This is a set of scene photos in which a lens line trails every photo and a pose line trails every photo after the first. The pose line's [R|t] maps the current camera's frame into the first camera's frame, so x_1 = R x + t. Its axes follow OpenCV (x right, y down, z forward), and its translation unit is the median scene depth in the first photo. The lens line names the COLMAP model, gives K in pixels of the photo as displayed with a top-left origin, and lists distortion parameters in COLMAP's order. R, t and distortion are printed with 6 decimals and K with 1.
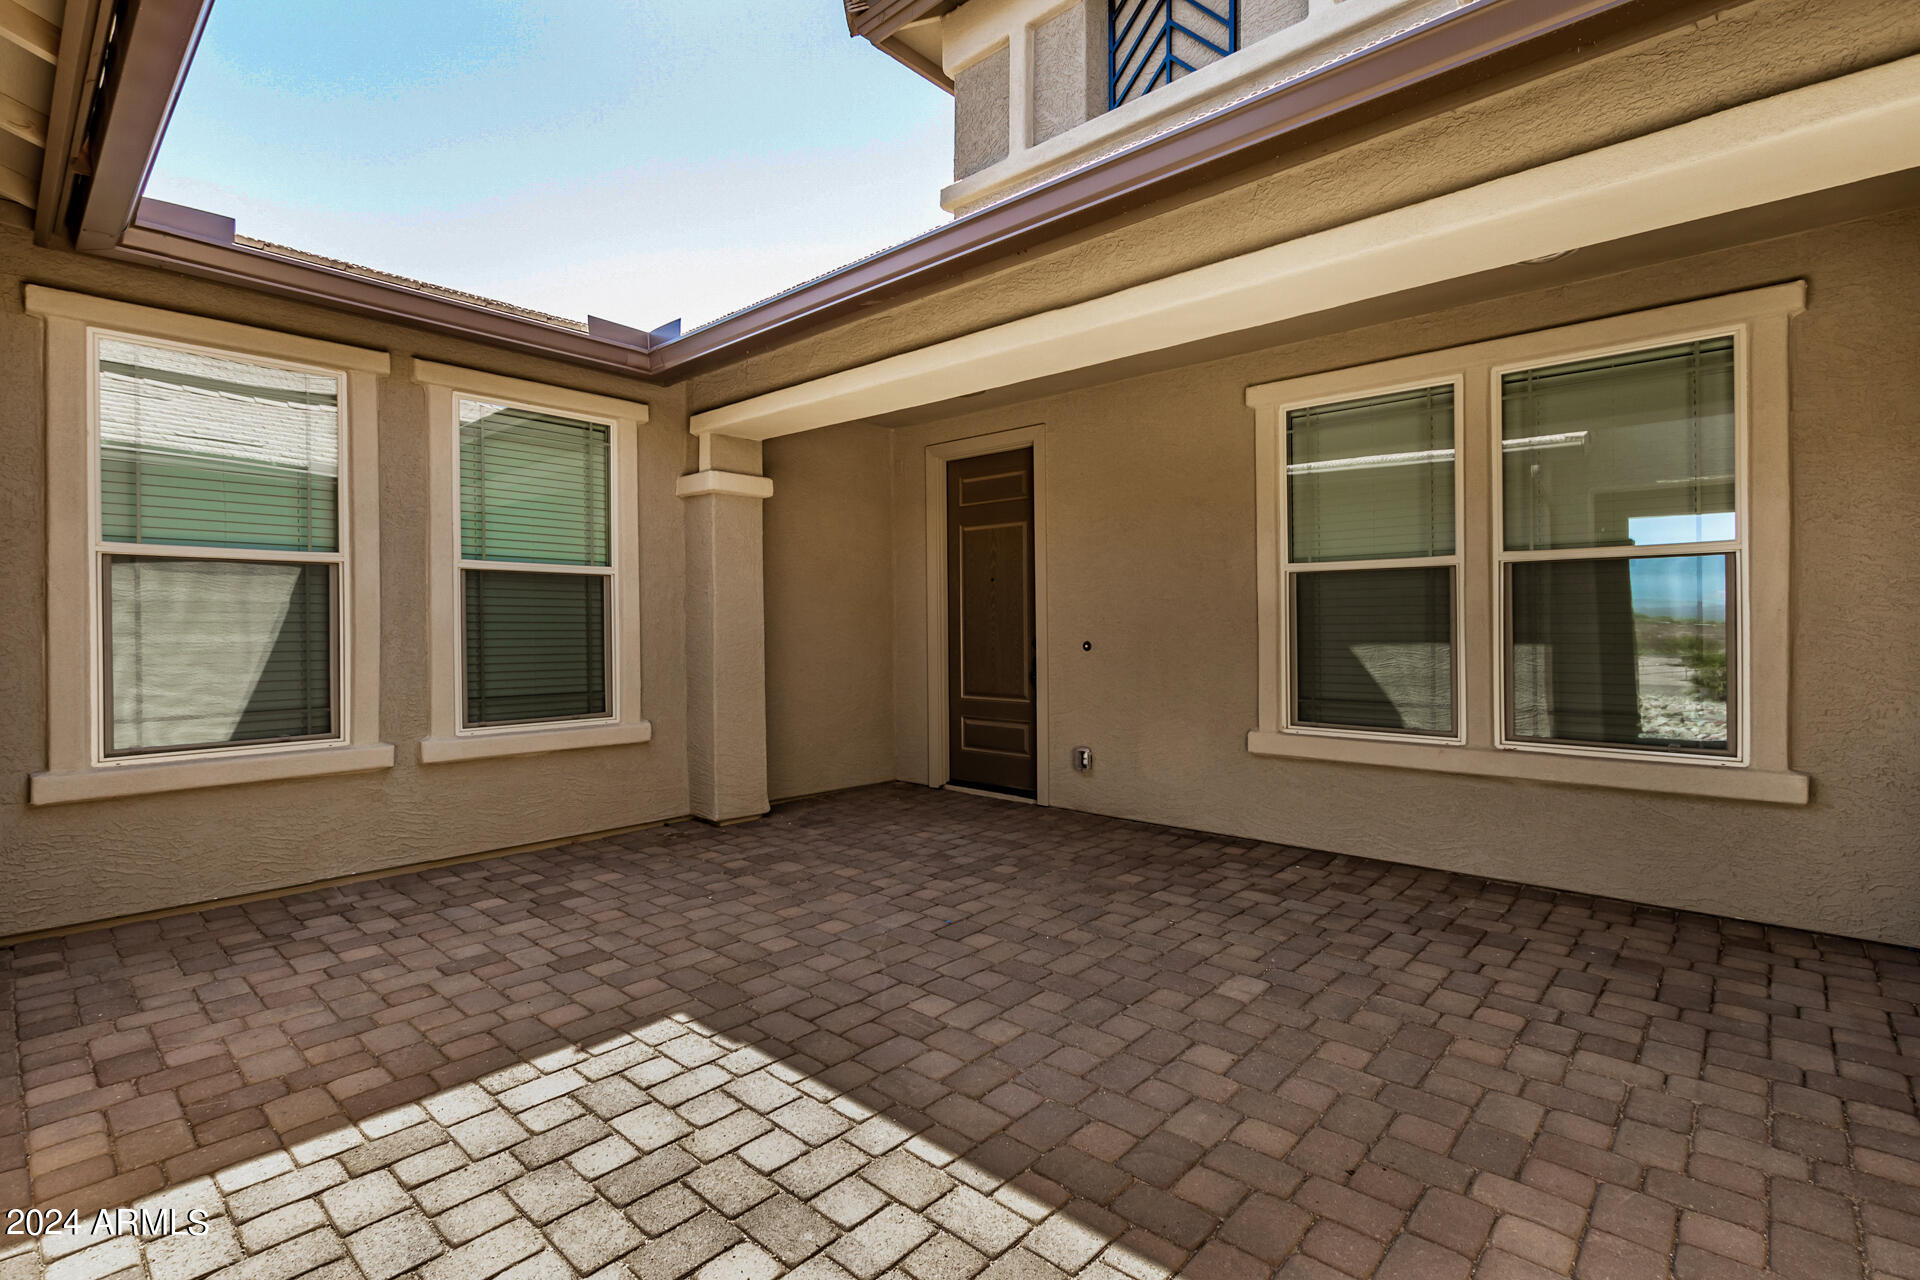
lens RADIAL K [[889.2, 0, 945.6], [0, 889.2, 667.6], [0, 0, 1]] dist [0.001710, -0.000414]
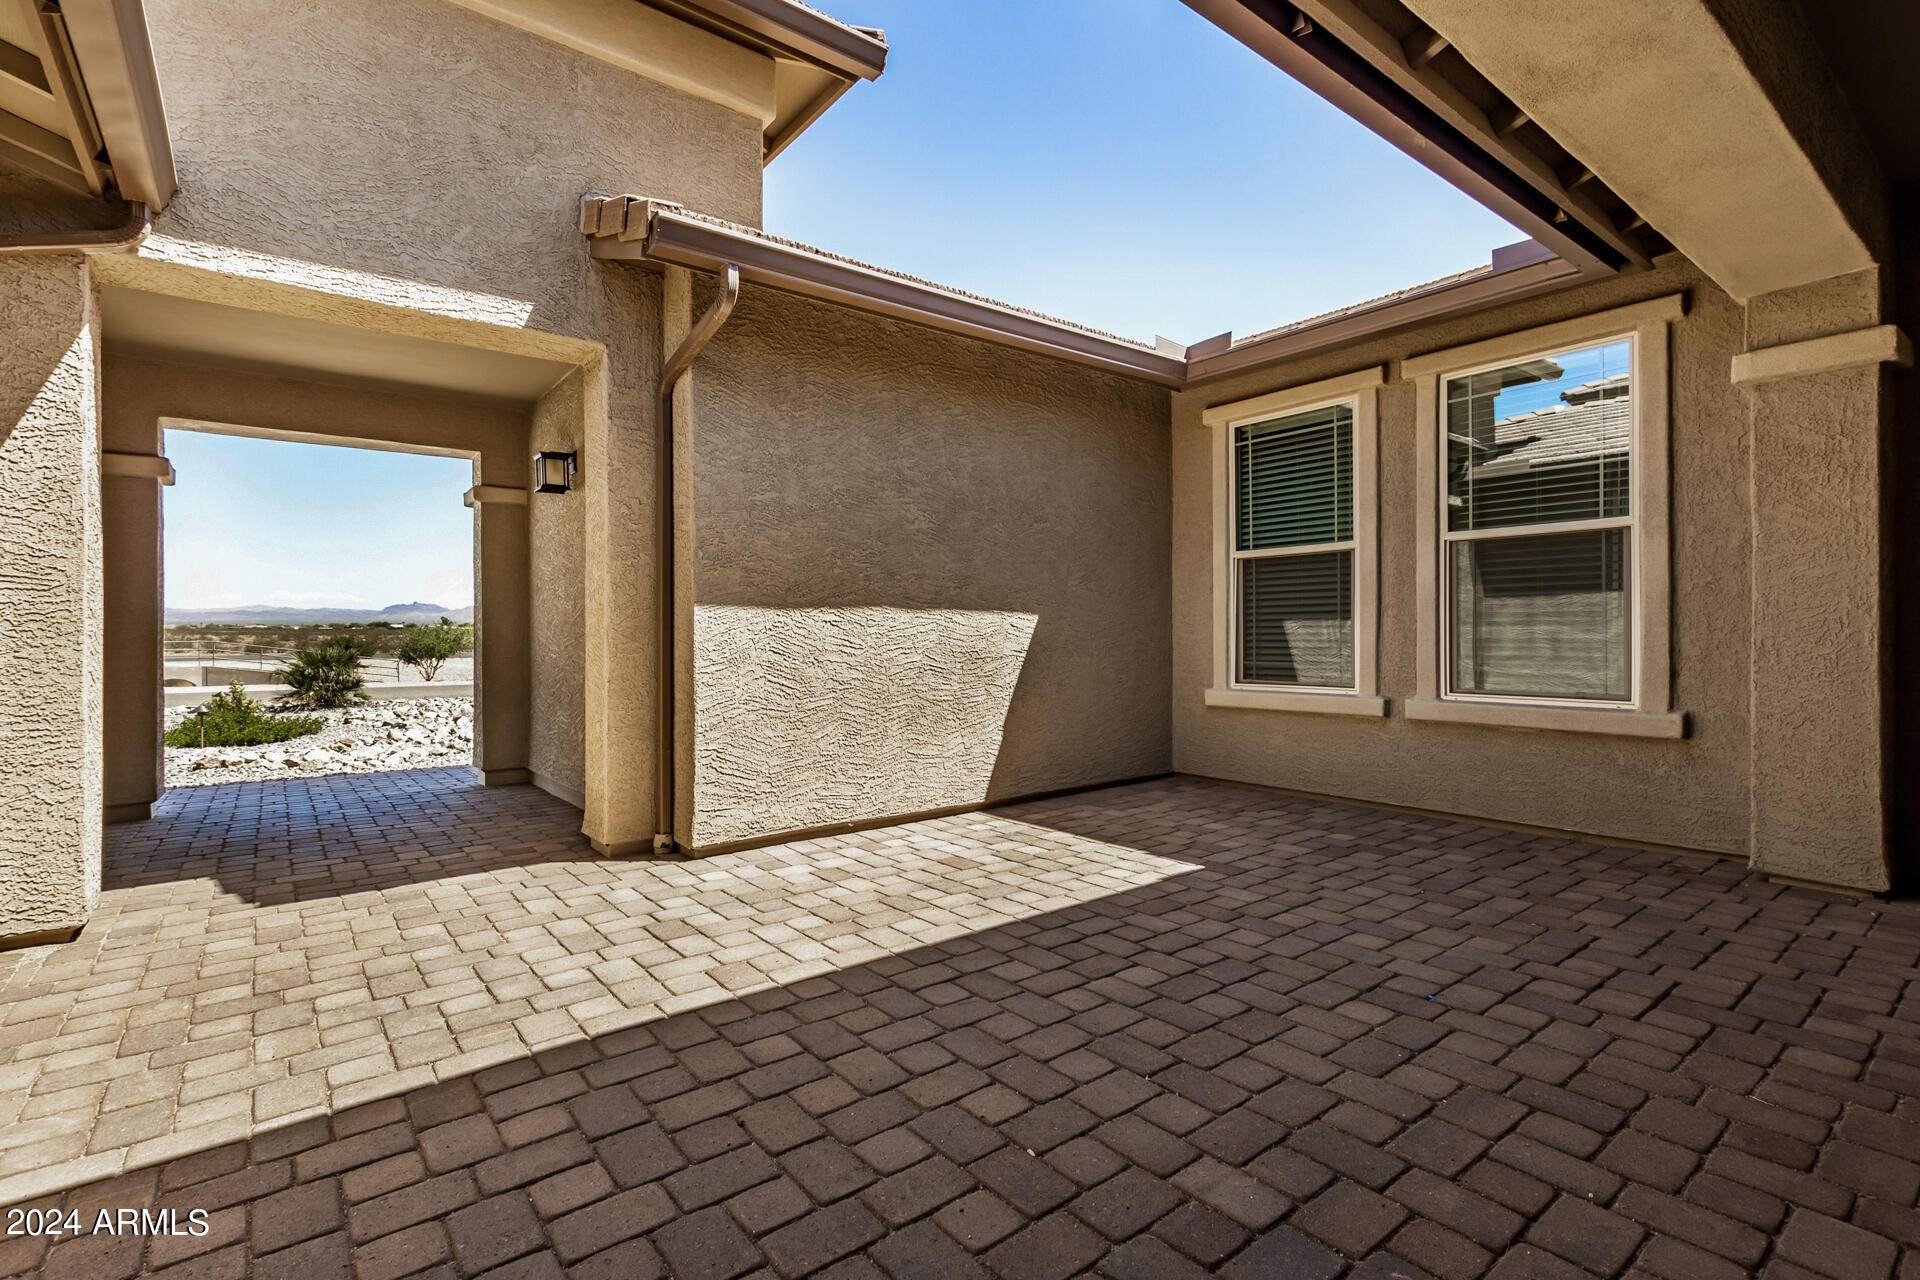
lens RADIAL K [[891.4, 0, 963.1], [0, 891.4, 650.2], [0, 0, 1]] dist [0.011387, -0.006921]
pose [[-0.158646, 0.022619, -0.987076, 0.825490], [-0.036439, 0.998922, 0.028747, 0.013367], [0.986663, 0.040528, -0.157651, 0.832644]]
